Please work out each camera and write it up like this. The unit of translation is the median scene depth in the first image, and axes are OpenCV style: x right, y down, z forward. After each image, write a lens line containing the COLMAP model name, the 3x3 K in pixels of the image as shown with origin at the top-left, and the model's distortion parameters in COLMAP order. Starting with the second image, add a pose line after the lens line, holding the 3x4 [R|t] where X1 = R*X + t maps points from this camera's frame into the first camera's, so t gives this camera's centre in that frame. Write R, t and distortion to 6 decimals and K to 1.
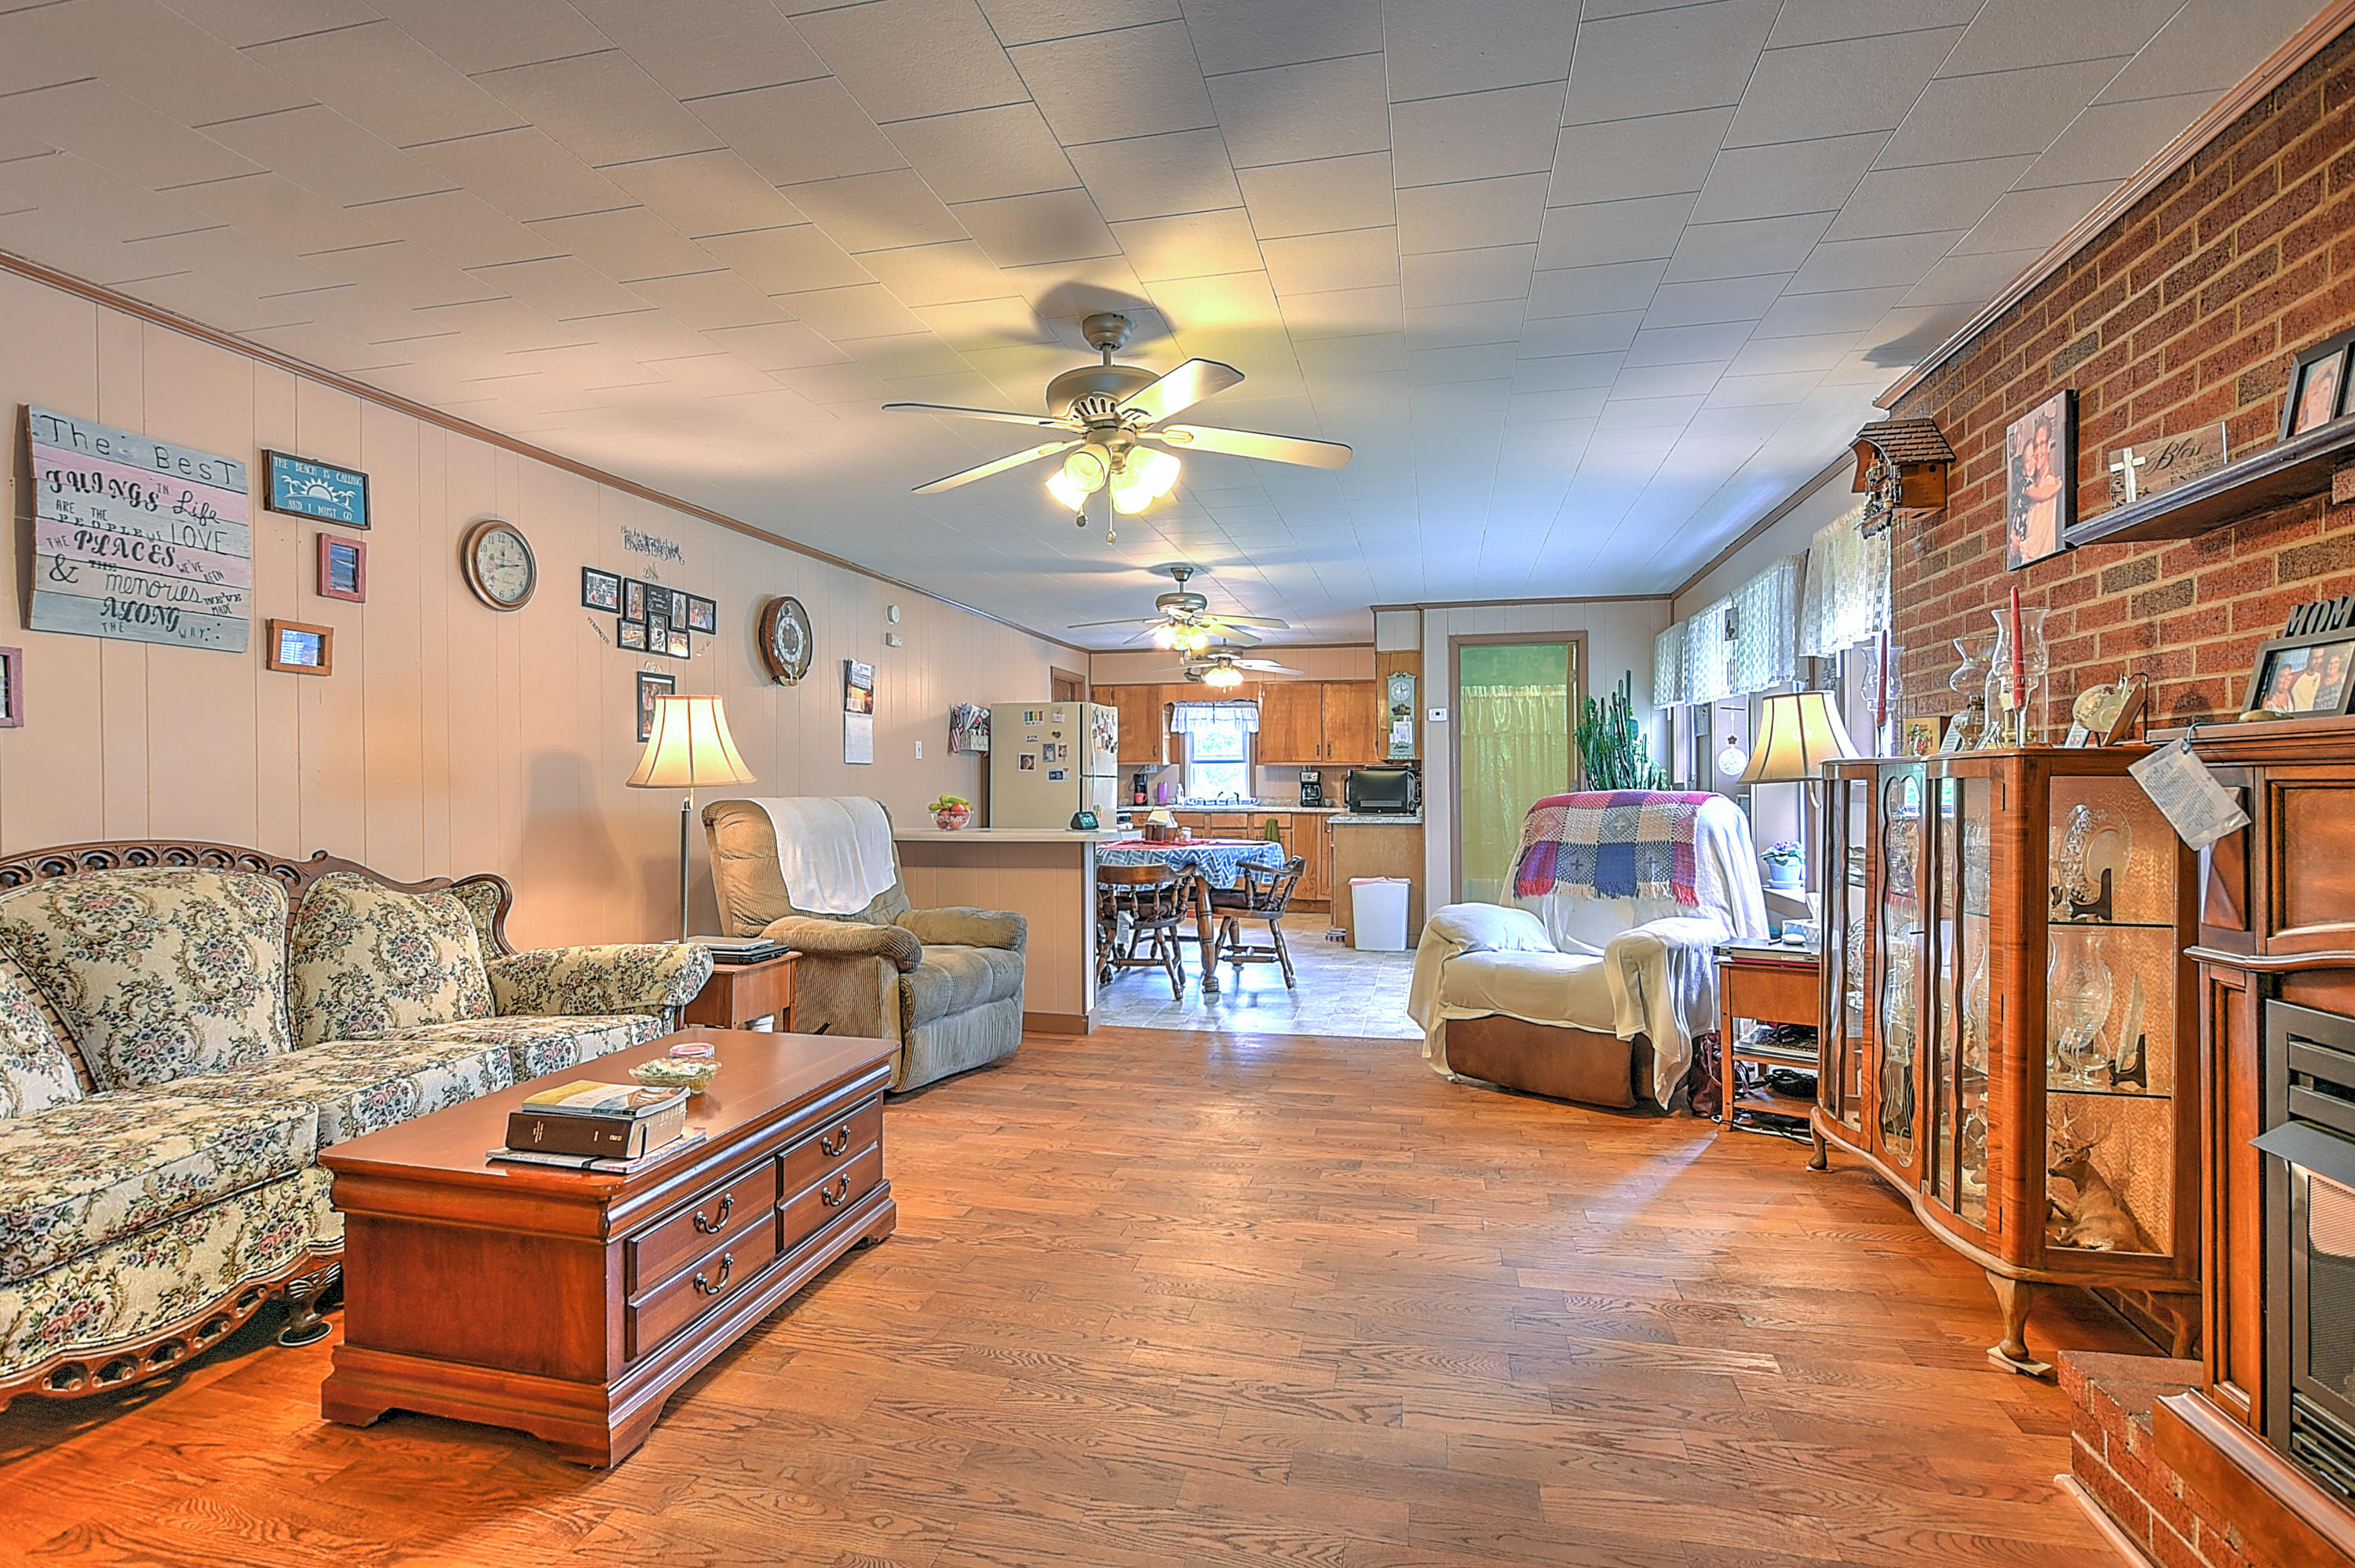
lens RADIAL K [[1166.6, 0, 1162.7], [0, 1166.6, 791.1], [0, 0, 1]] dist [-0.001054, 0.000007]
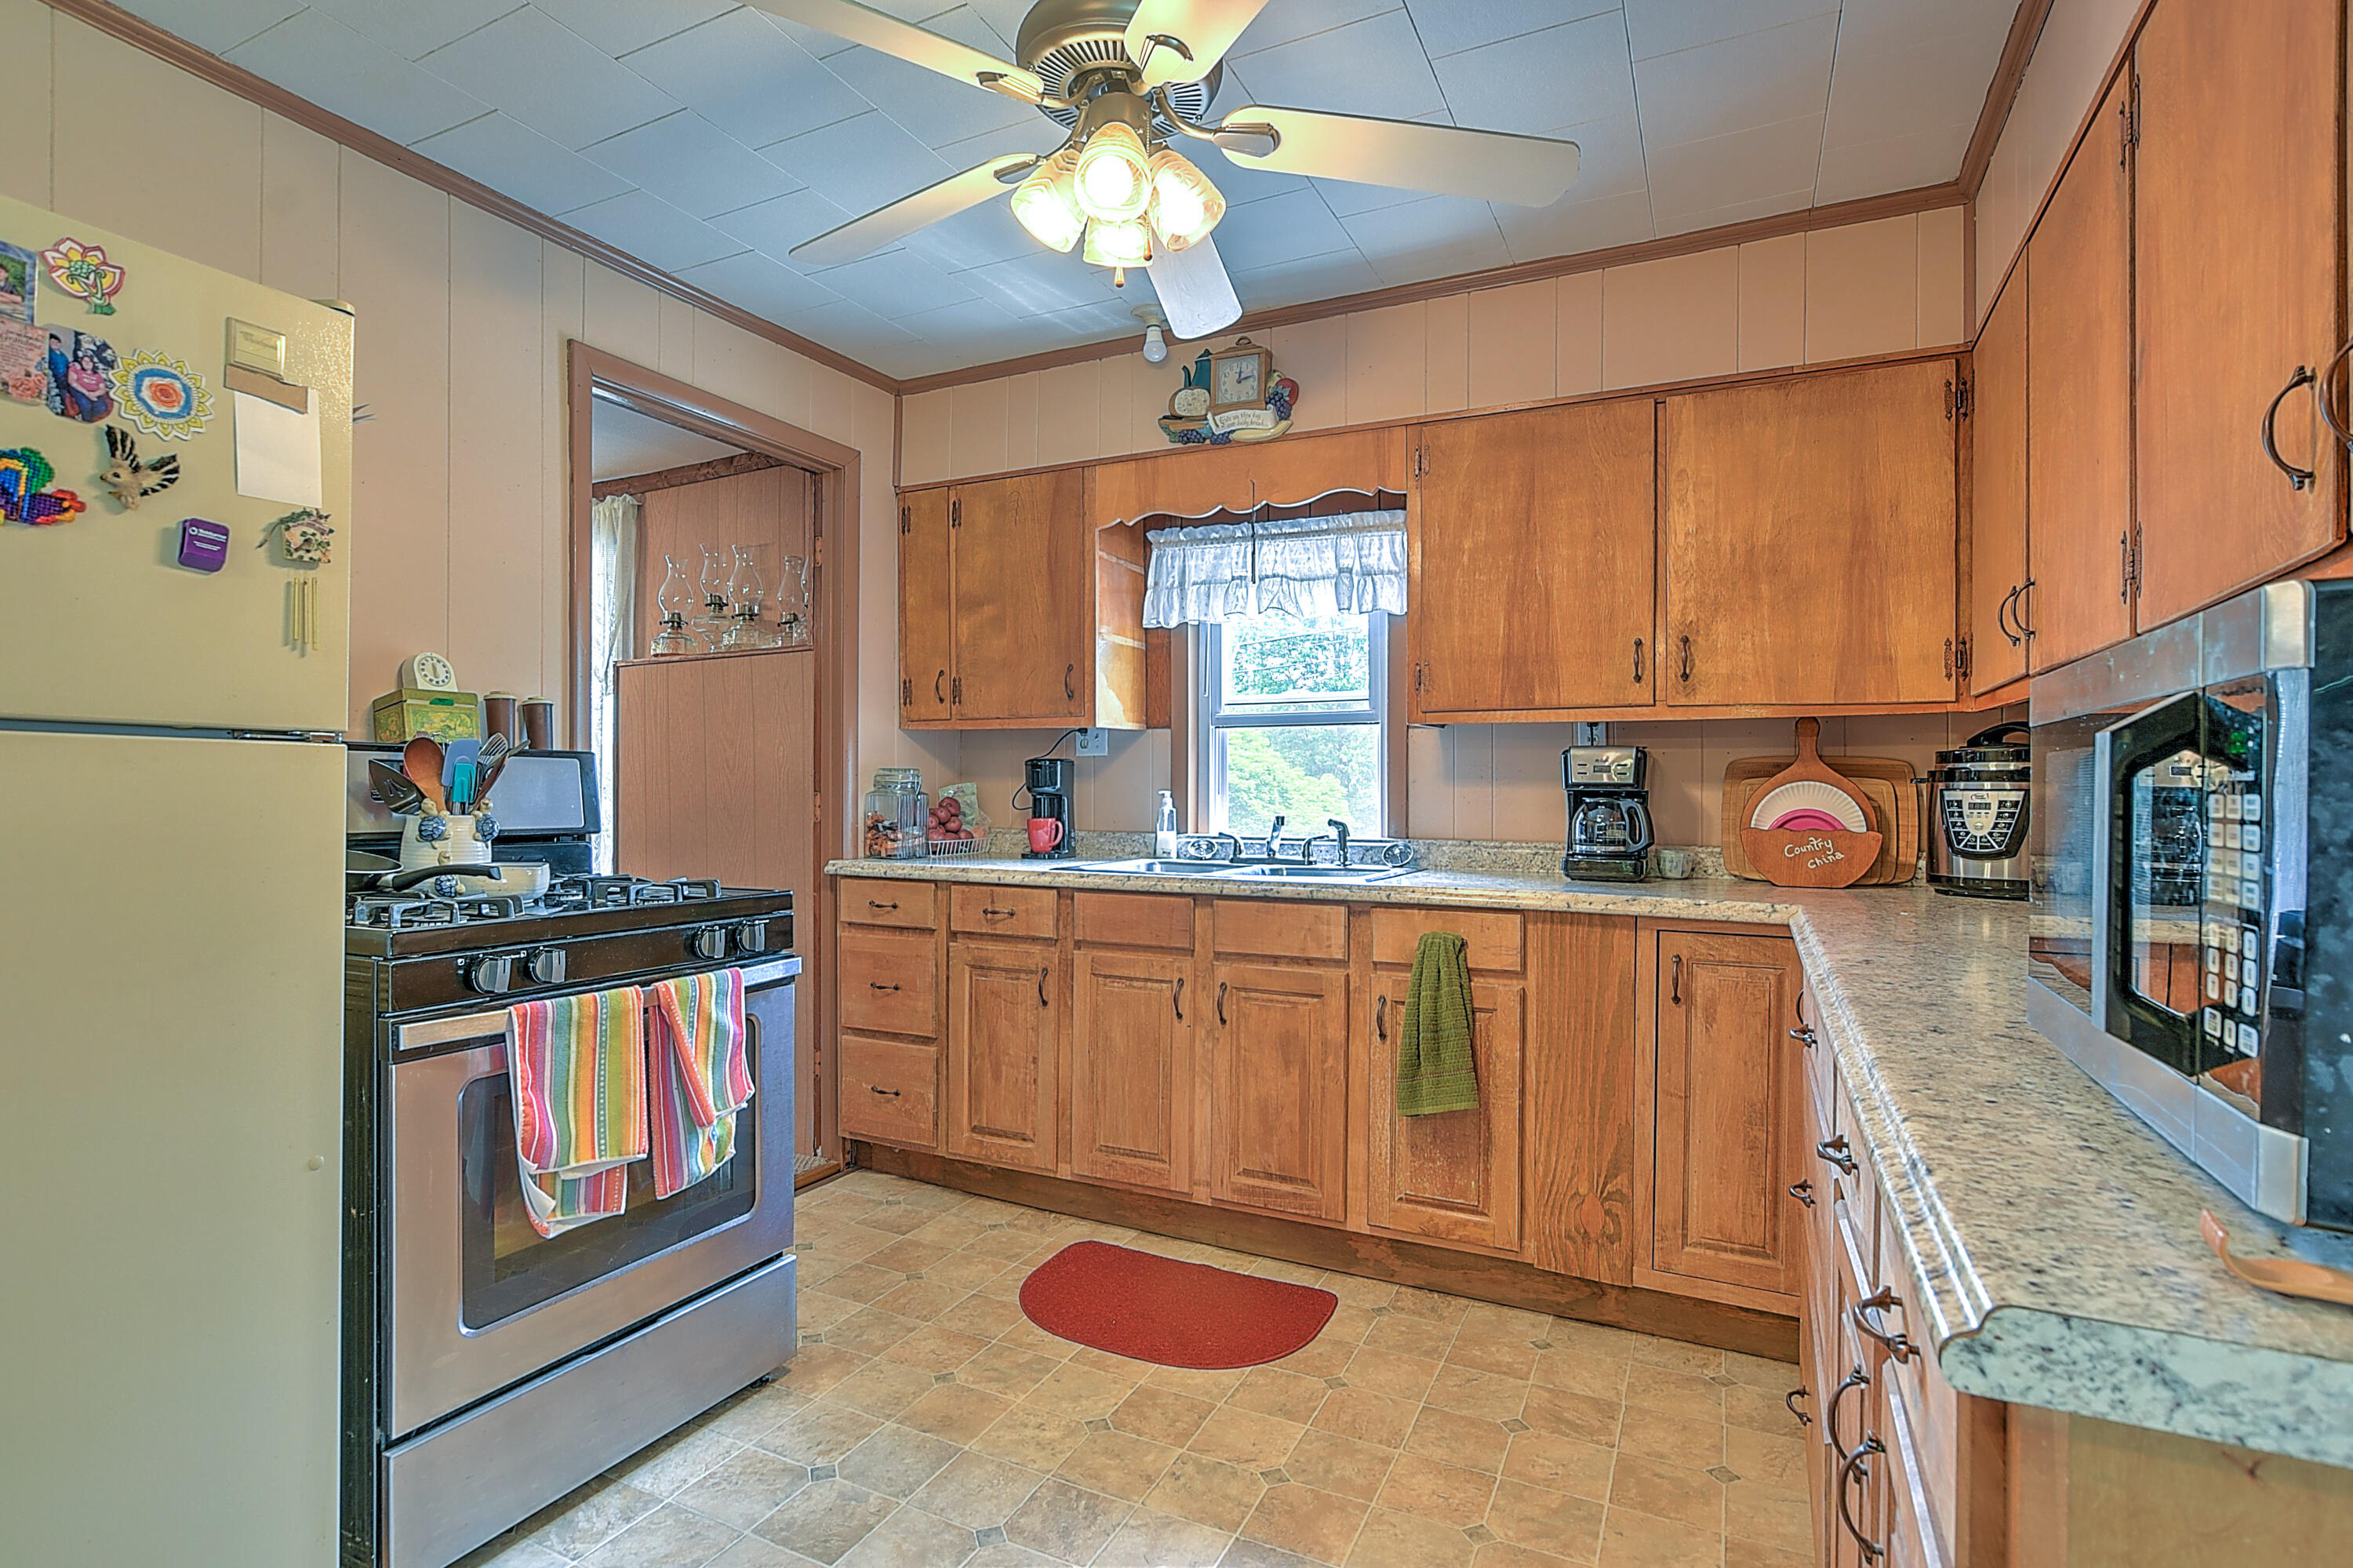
lens RADIAL K [[1165.9, 0, 1161.7], [0, 1165.9, 791.1], [0, 0, 1]] dist [-0.001054, 0.000007]
pose [[0.975221, 0.005404, -0.221166, 0.085172], [-0.006686, 0.999965, -0.005049, -0.004547], [0.221131, 0.006402, 0.975223, 0.705879]]
